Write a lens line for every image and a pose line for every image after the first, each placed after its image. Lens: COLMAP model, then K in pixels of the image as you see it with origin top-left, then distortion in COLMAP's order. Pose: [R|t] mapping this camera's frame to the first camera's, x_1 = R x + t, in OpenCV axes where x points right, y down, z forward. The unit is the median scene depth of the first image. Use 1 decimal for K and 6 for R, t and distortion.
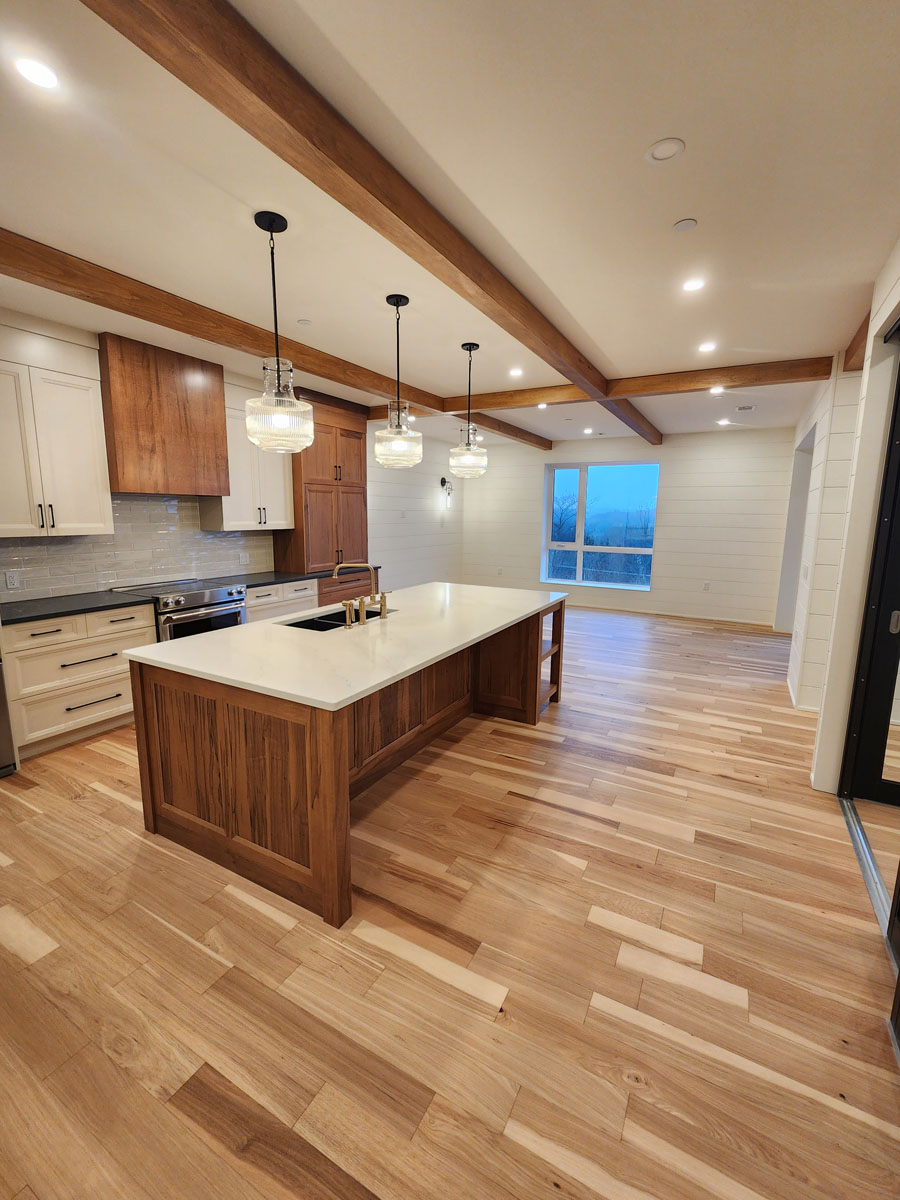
lens RADIAL K [[516.4, 0, 450.0], [0, 516.4, 600.0], [0, 0, 1]] dist [0.017786, -0.000085]
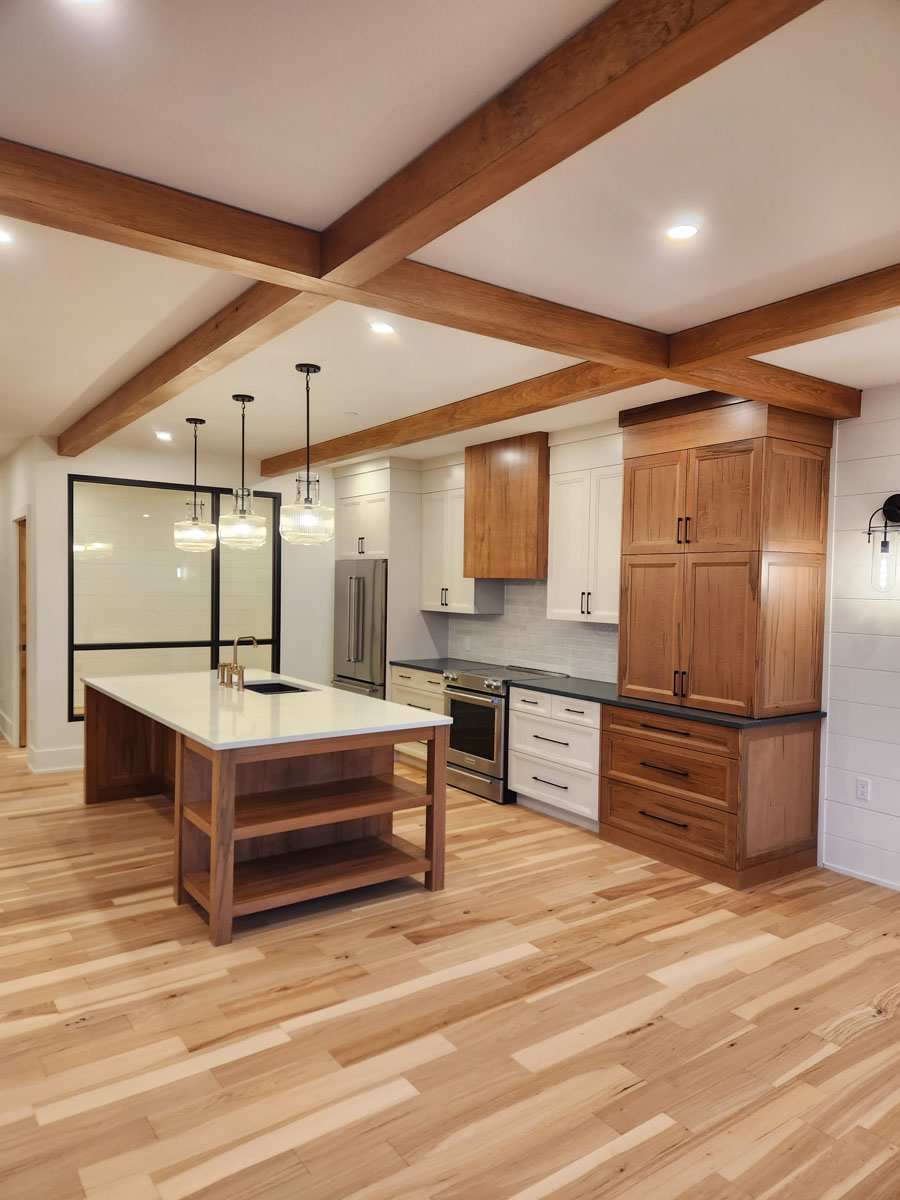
lens RADIAL K [[803.9, 0, 447.4], [0, 803.9, 615.0], [0, 0, 1]] dist [0.033926, -0.000775]
pose [[-0.436139, 0.015065, -0.899753, 1.025423], [-0.174341, 0.979501, 0.100908, -0.312731], [0.882830, 0.200874, -0.424572, 1.809826]]
